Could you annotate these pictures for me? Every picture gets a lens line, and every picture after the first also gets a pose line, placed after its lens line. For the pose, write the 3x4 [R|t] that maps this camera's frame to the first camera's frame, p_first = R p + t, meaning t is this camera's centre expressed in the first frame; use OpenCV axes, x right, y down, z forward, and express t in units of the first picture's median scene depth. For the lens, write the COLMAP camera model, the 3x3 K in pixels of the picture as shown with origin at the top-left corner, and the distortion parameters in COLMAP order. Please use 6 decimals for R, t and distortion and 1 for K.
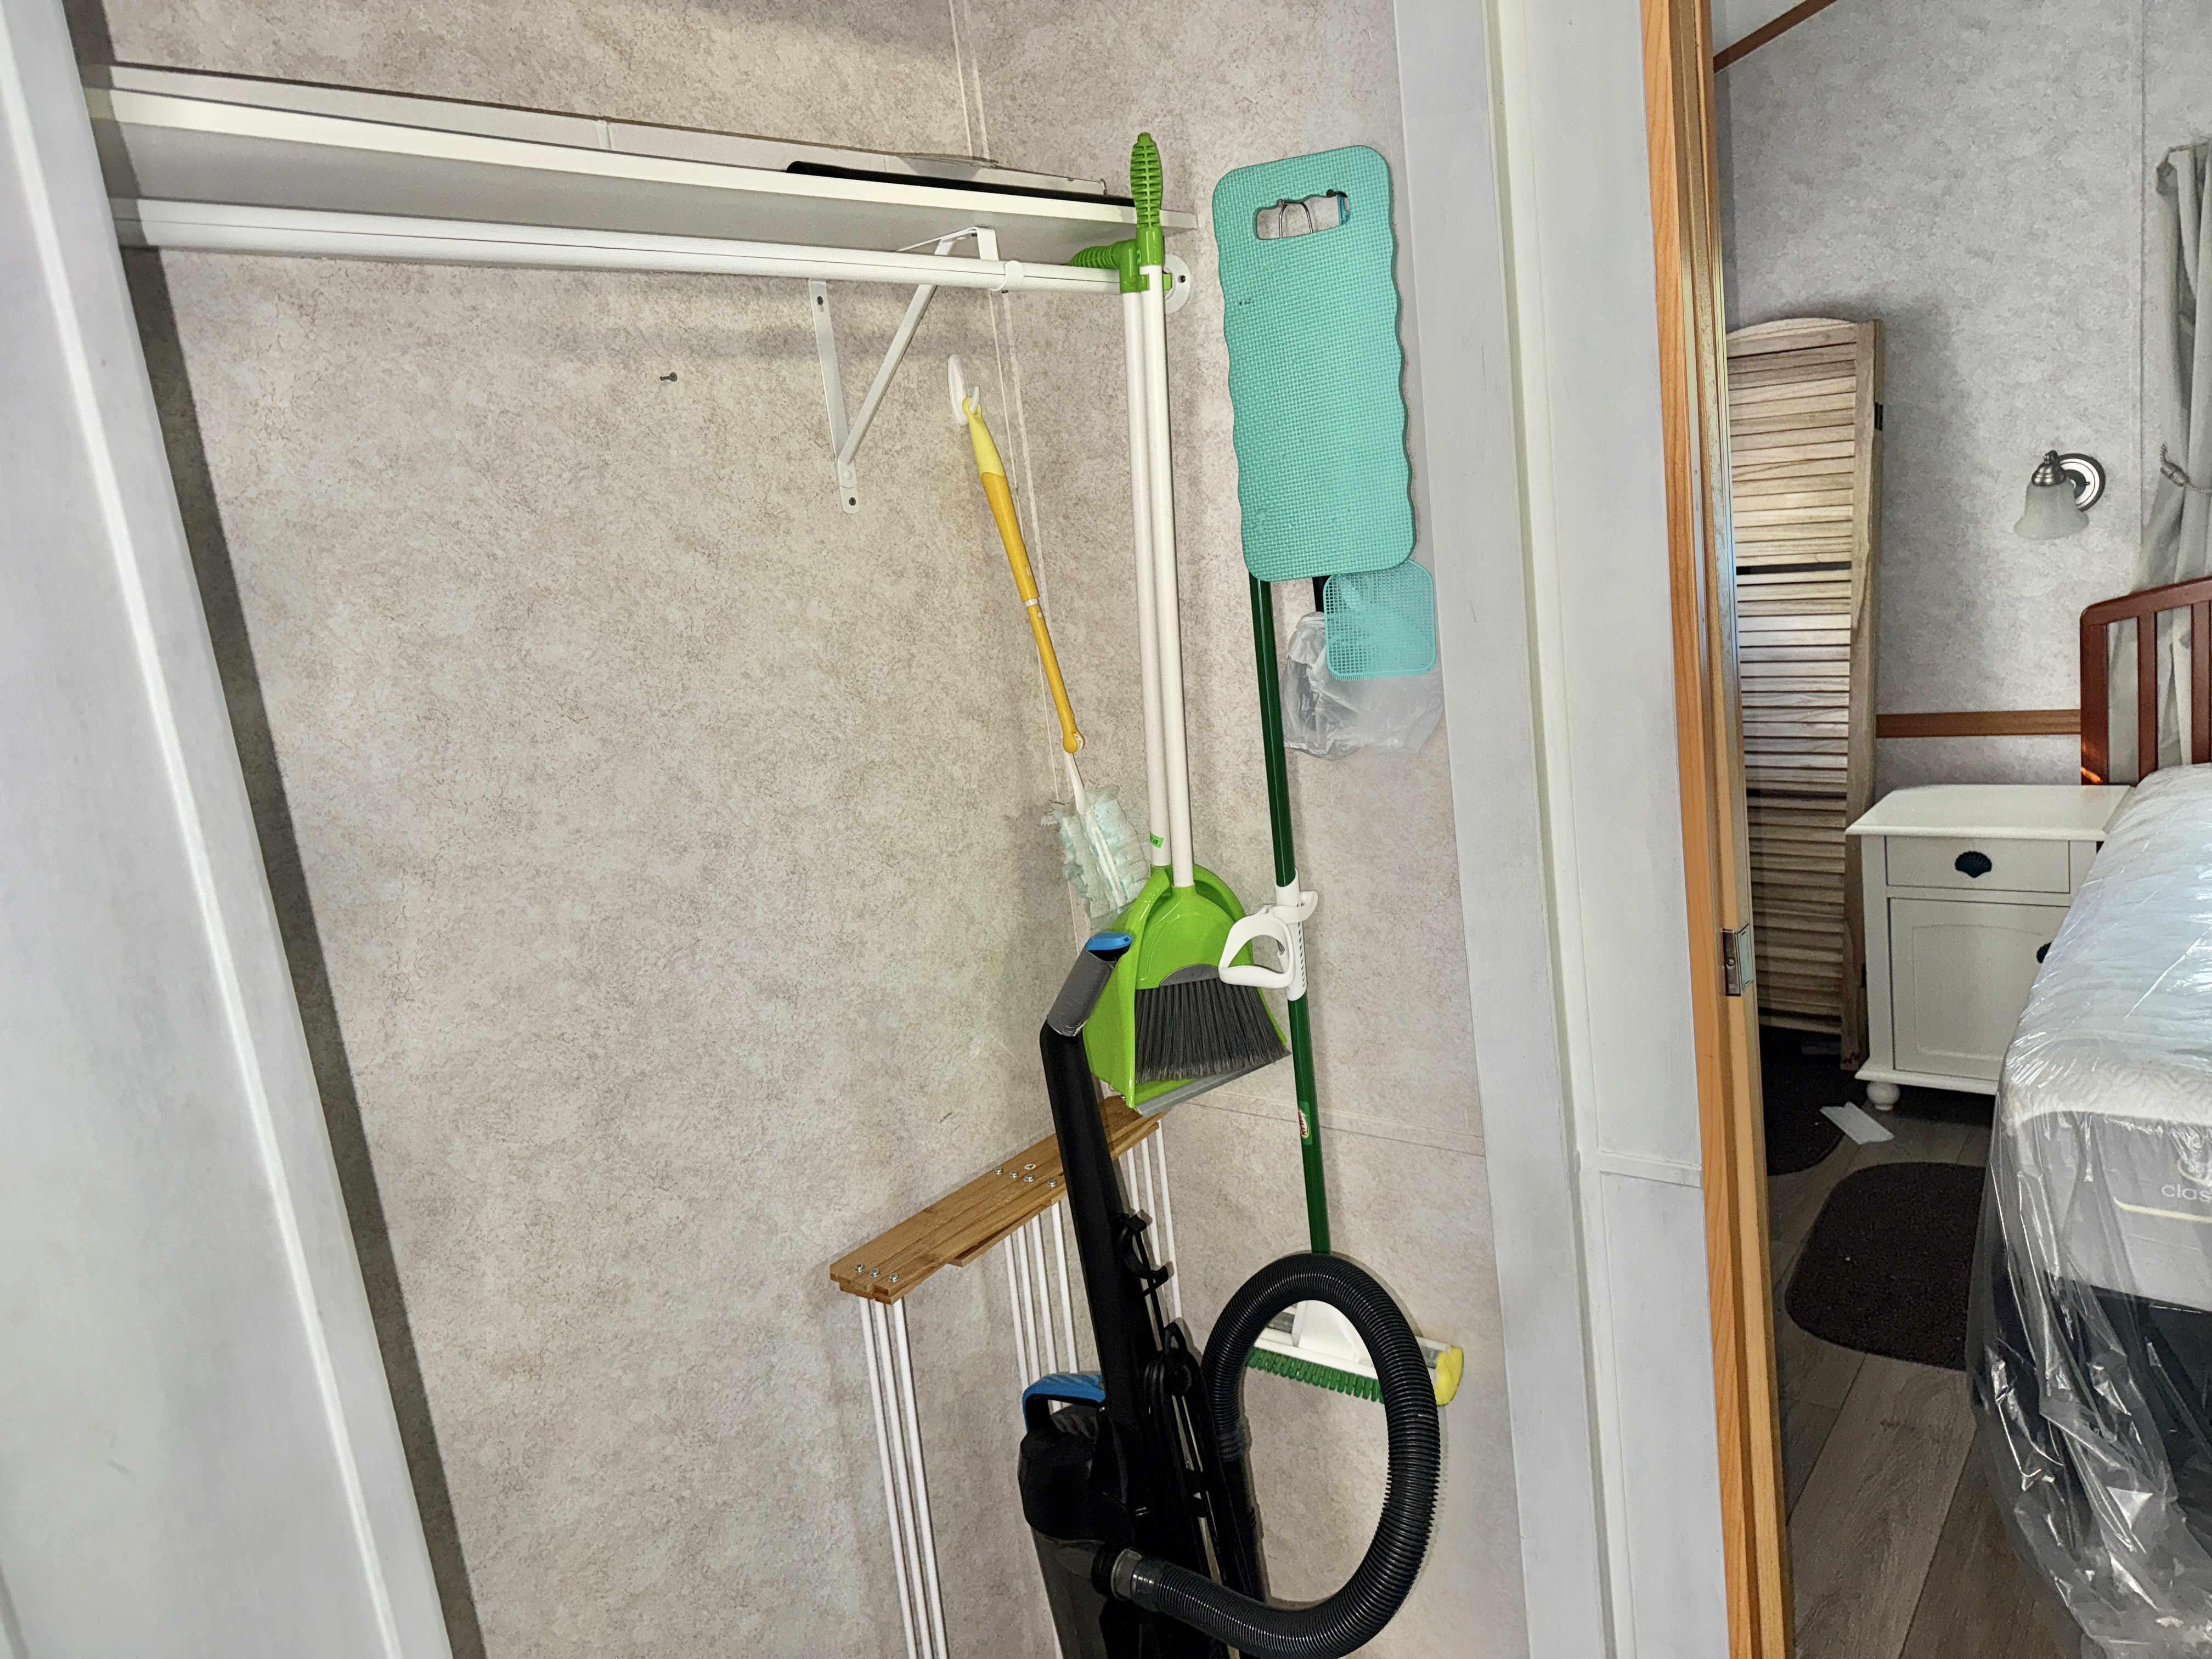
lens RADIAL K [[1527.2, 0, 1111.5], [0, 1527.2, 802.4], [0, 0, 1]] dist [-0.012277, -0.003360]
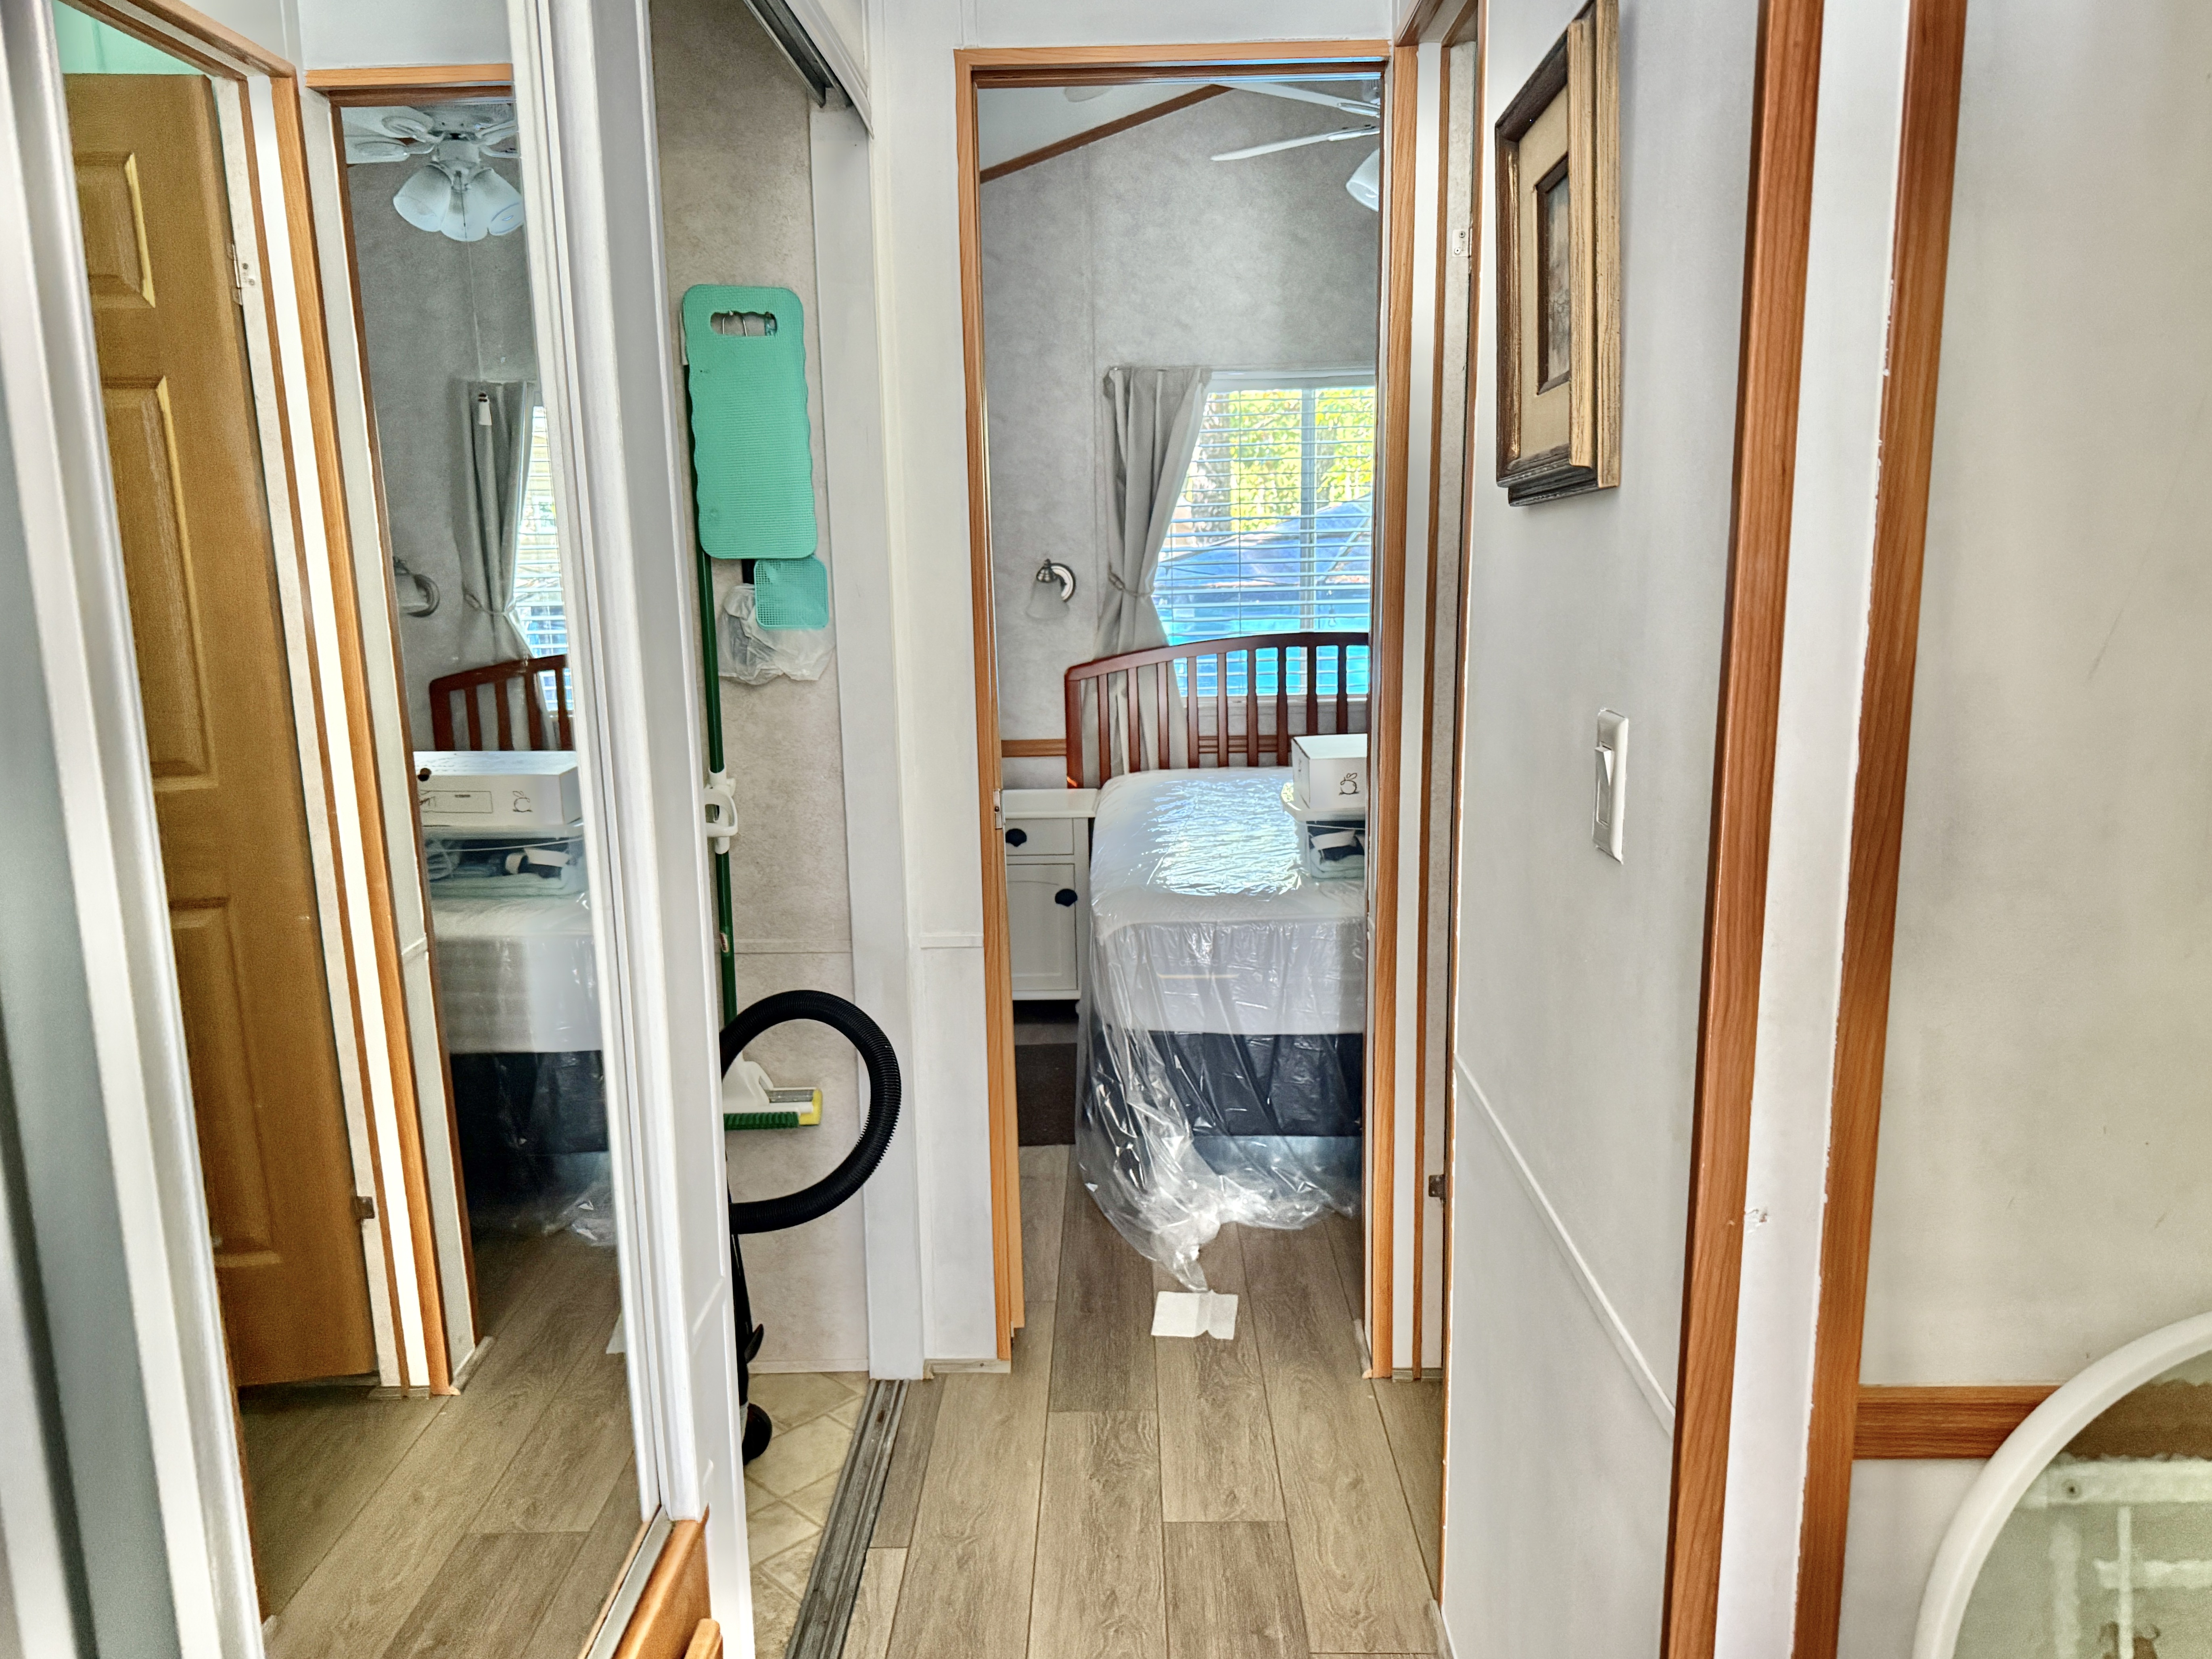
lens RADIAL K [[1544.4, 0, 1114.1], [0, 1544.4, 836.7], [0, 0, 1]] dist [0.076357, -0.104262]
pose [[0.787528, -0.009425, 0.616206, -0.244327], [0.039994, 0.998557, -0.035840, 0.089090], [-0.614979, 0.052870, 0.786769, -0.194200]]
